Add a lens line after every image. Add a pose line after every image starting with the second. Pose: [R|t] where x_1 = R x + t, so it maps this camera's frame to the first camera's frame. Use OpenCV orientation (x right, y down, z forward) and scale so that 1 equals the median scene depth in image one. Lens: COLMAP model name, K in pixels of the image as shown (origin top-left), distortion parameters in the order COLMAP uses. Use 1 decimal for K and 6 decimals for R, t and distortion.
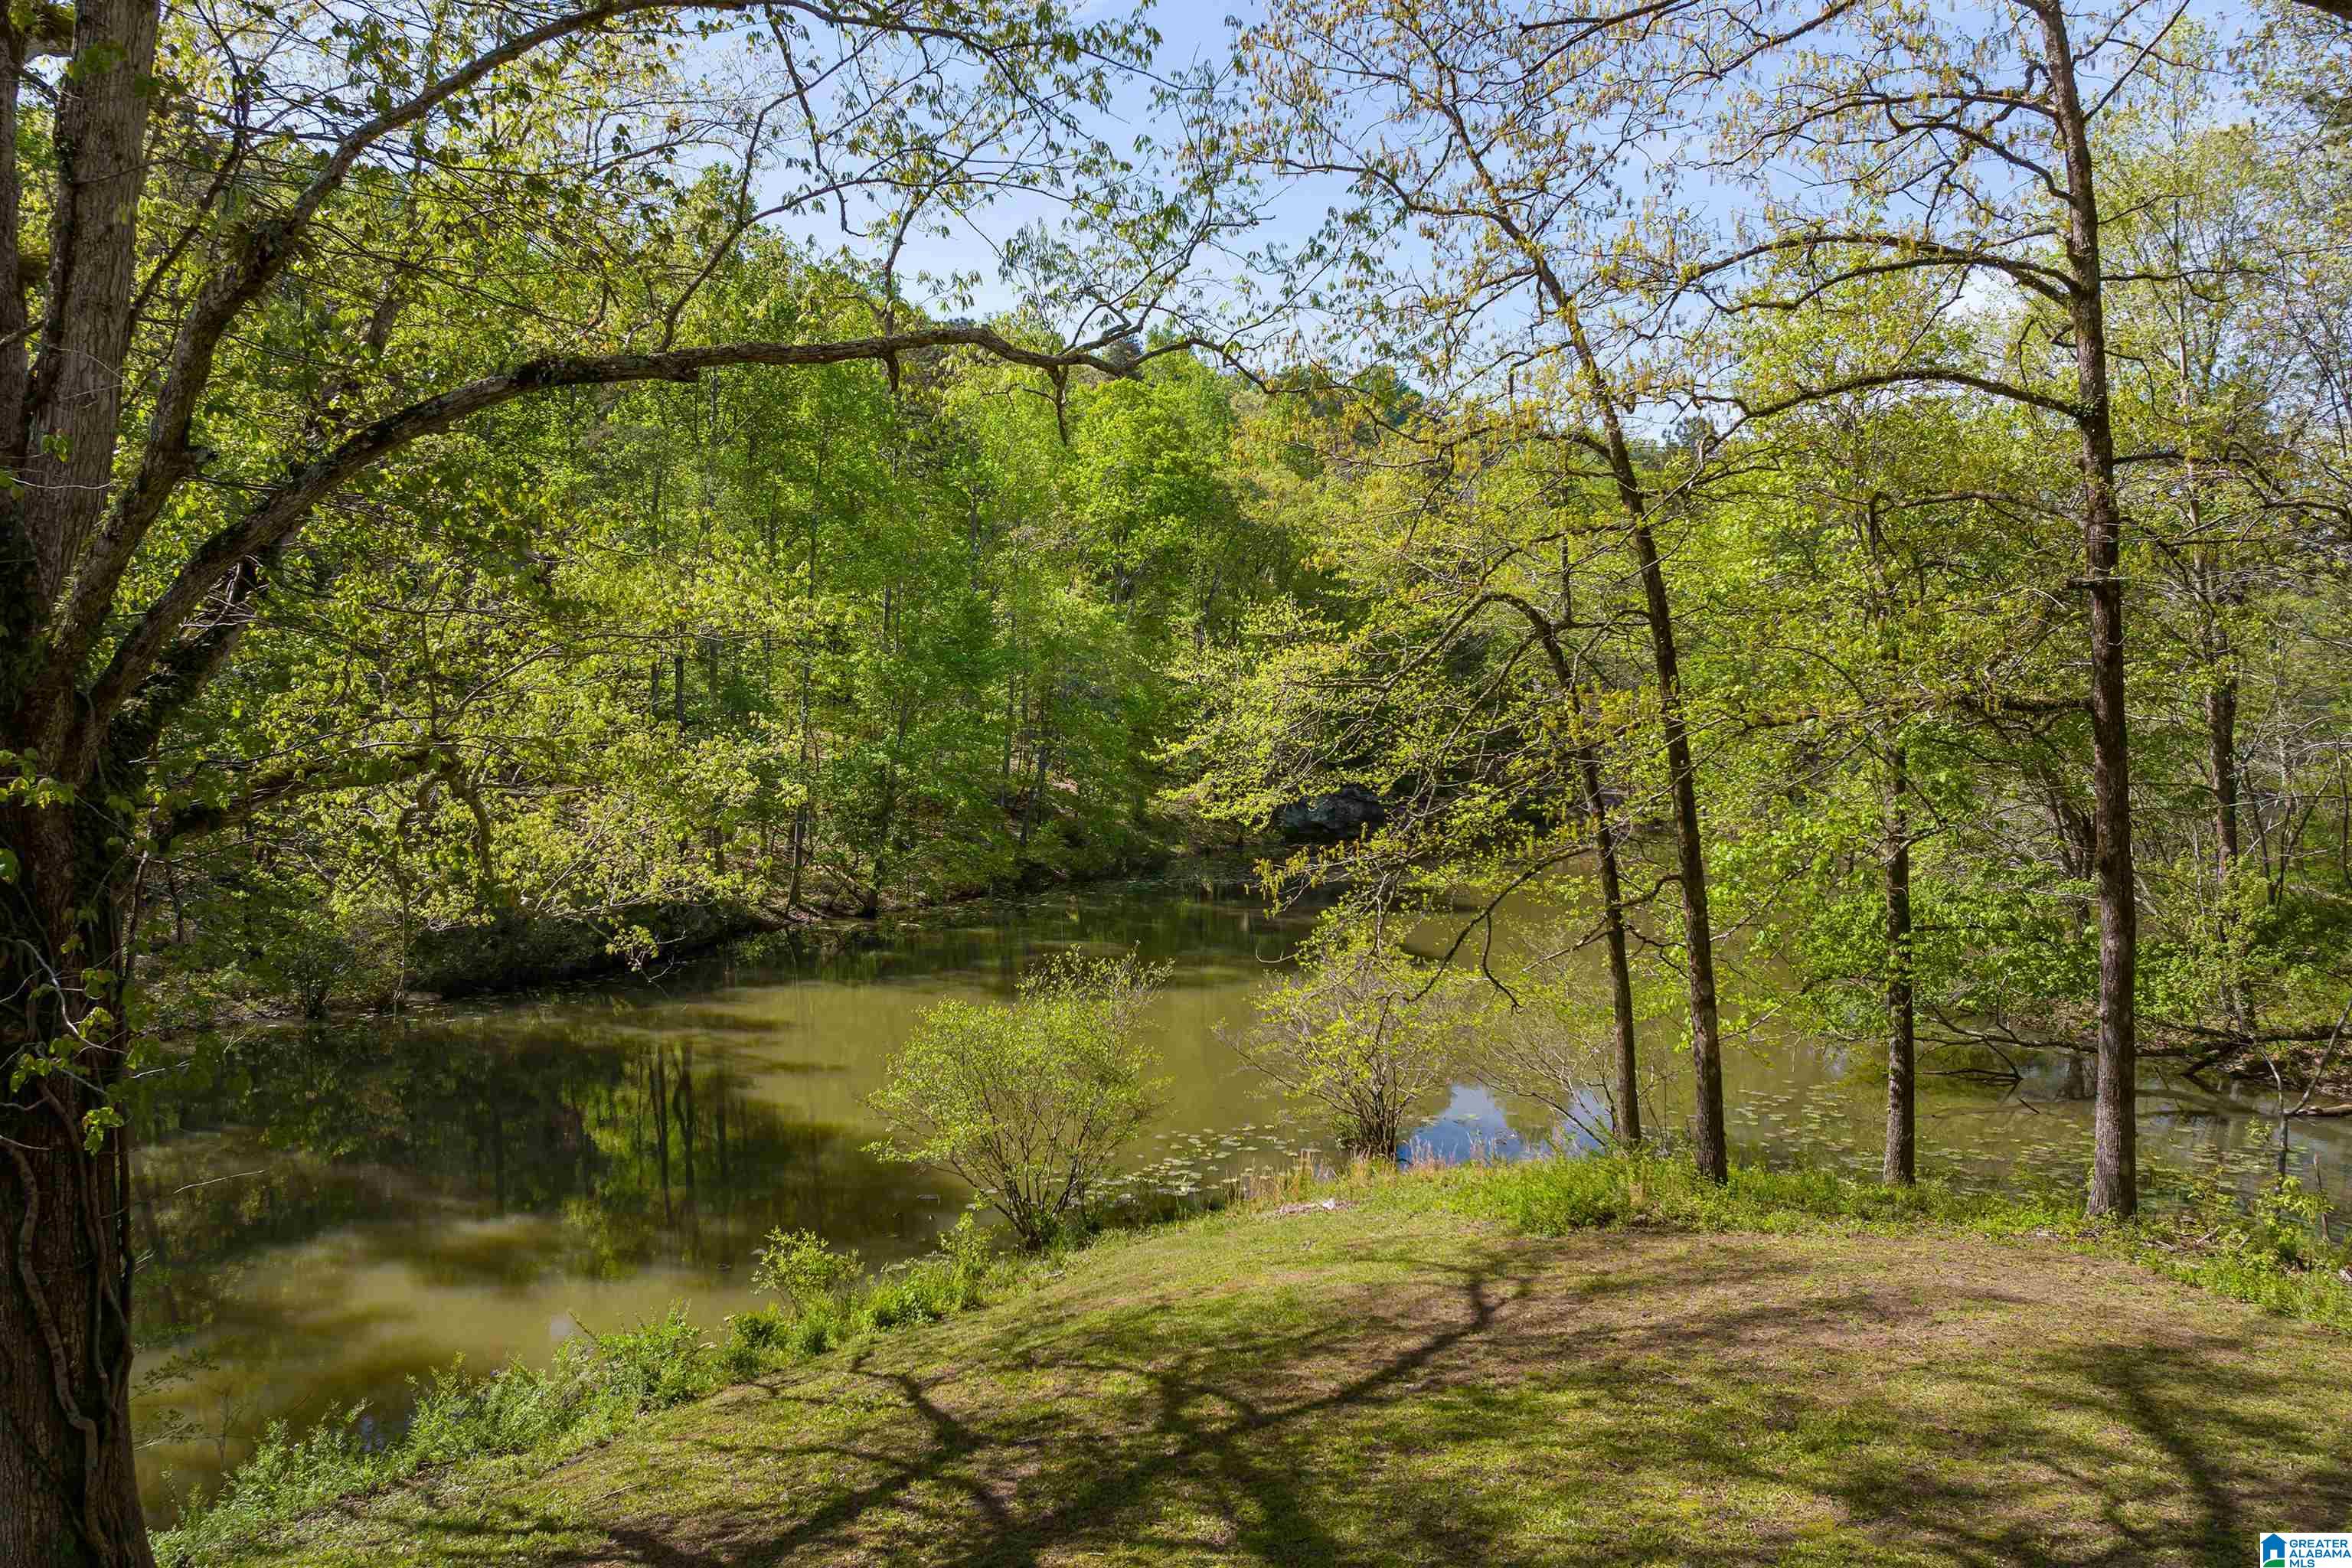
lens RADIAL K [[1645.1, 0, 1175.7], [0, 1645.1, 778.9], [0, 0, 1]] dist [-0.034187, -0.001536]
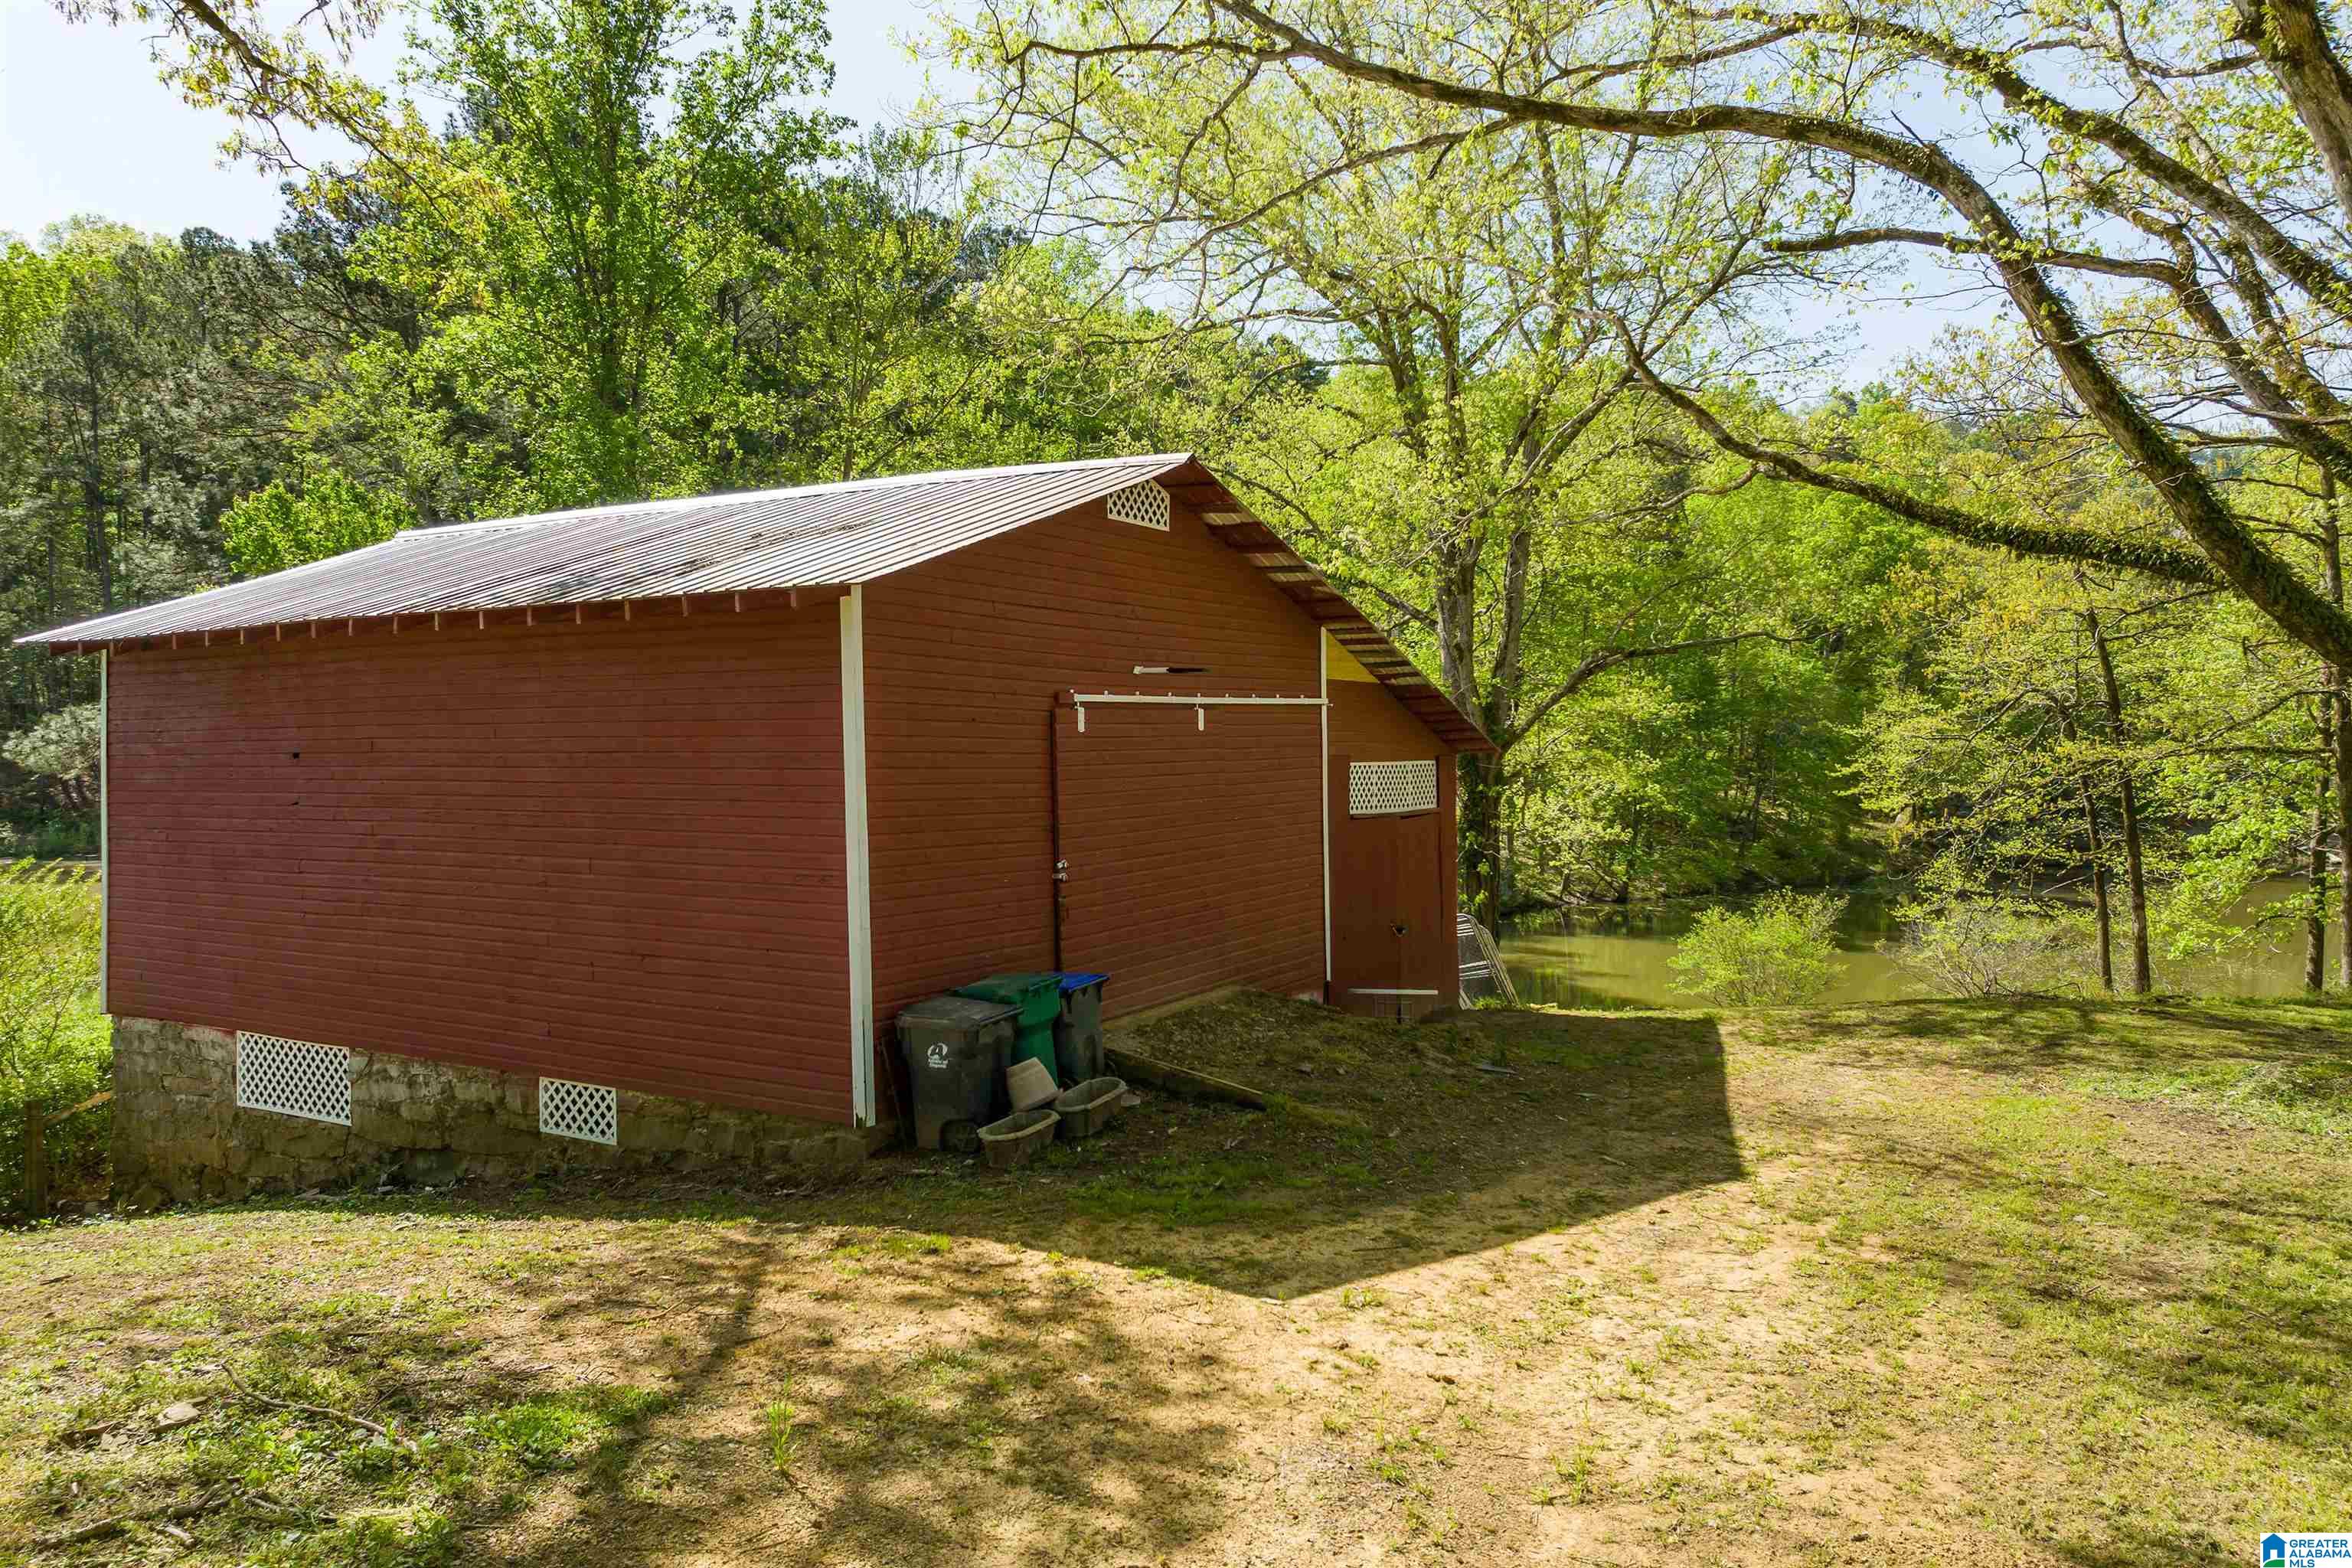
lens RADIAL K [[1645.1, 0, 1173.6], [0, 1645.1, 772.4], [0, 0, 1]] dist [-0.034187, -0.001536]
pose [[0.914228, 0.012679, -0.405002, 0.017223], [-0.023316, 0.999500, -0.021341, 0.013339], [0.404529, 0.028954, 0.914067, -0.332573]]
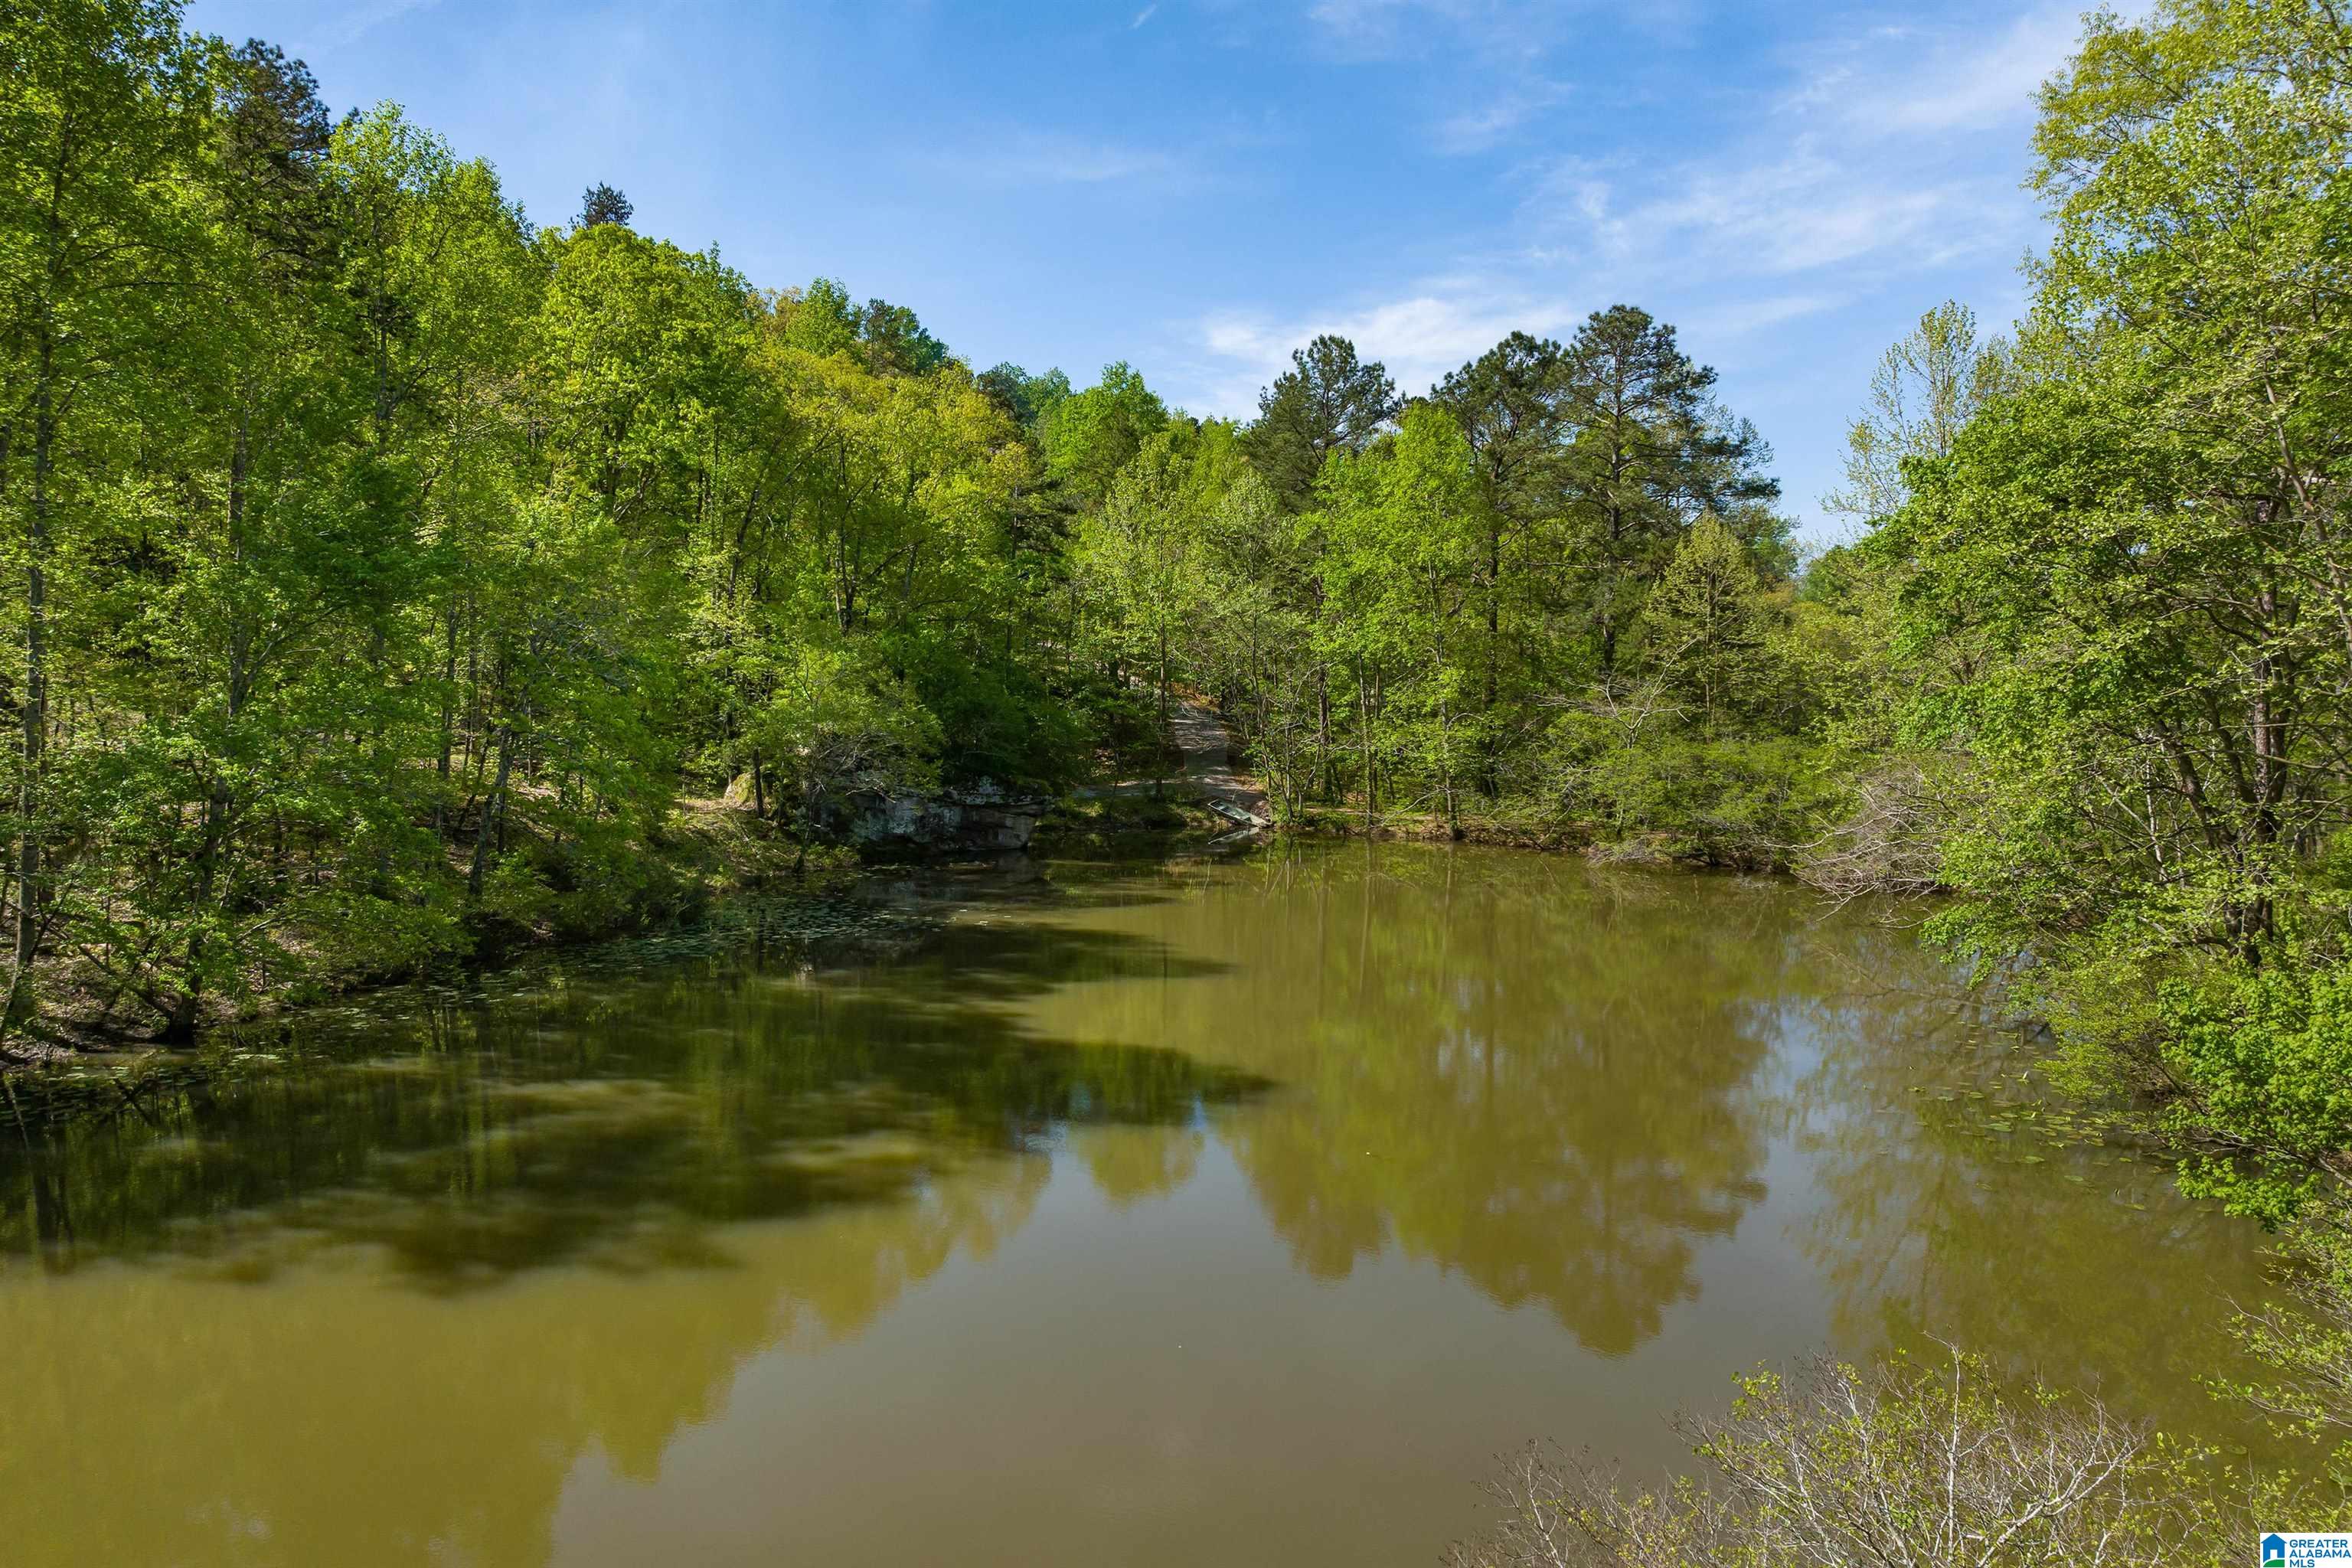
lens RADIAL K [[1645.1, 0, 1172.9], [0, 1645.1, 783.2], [0, 0, 1]] dist [-0.034187, -0.001536]
pose [[0.950234, -0.017455, 0.311049, -0.036197], [0.016751, 0.999848, 0.004933, 0.001682], [-0.311088, 0.000523, 0.950381, 0.351637]]
